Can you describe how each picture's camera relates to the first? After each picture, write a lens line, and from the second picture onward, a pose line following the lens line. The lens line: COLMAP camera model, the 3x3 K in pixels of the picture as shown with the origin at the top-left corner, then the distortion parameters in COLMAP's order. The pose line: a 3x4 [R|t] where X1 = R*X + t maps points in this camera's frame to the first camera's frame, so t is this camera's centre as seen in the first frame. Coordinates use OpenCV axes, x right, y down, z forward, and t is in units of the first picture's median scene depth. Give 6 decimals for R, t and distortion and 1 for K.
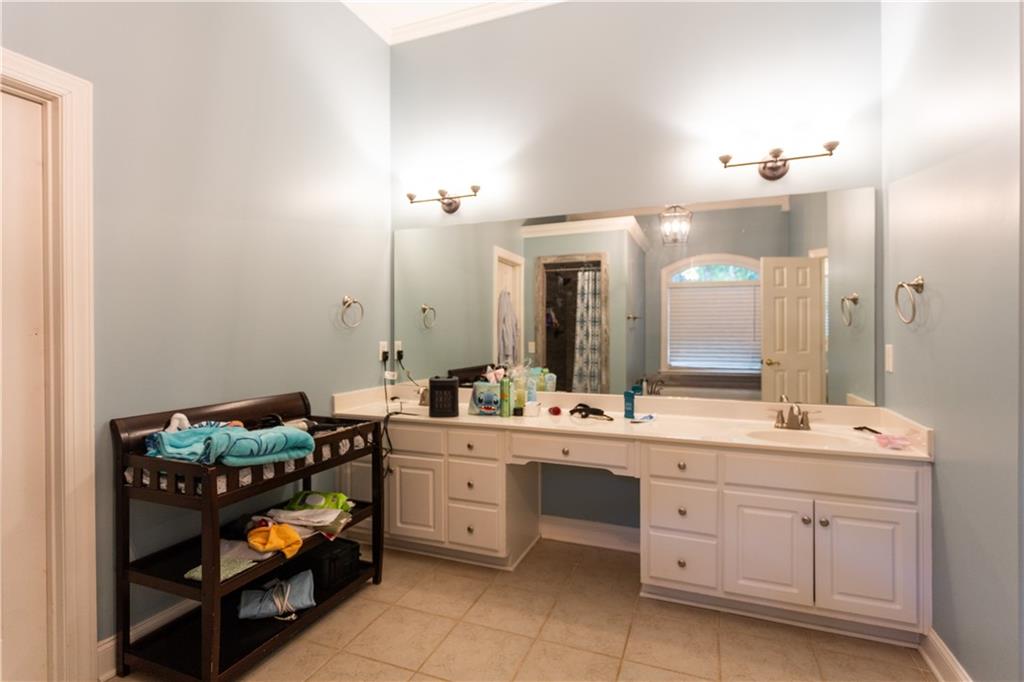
lens RADIAL K [[488.1, 0, 513.4], [0, 488.1, 330.7], [0, 0, 1]] dist [-0.000259, -0.000073]
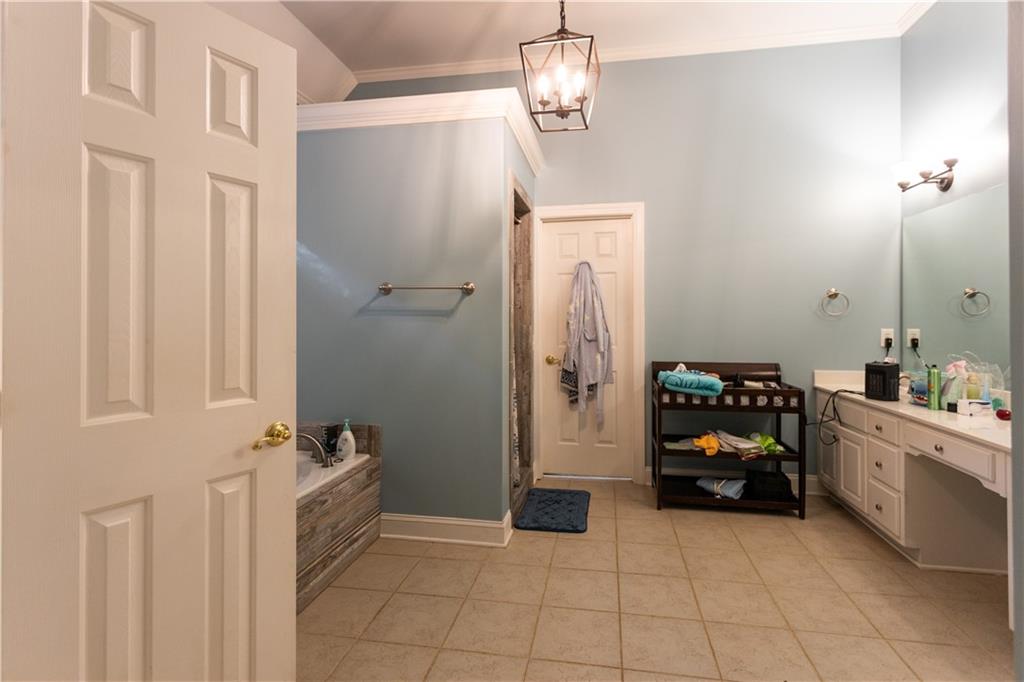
lens RADIAL K [[492.1, 0, 513.7], [0, 492.1, 318.6], [0, 0, 1]] dist [0.000212, 0.000076]
pose [[0.179654, -0.002506, -0.983727, 0.837220], [-0.000528, 0.999996, -0.002644, 0.004956], [0.983730, 0.000994, 0.179652, 0.040078]]
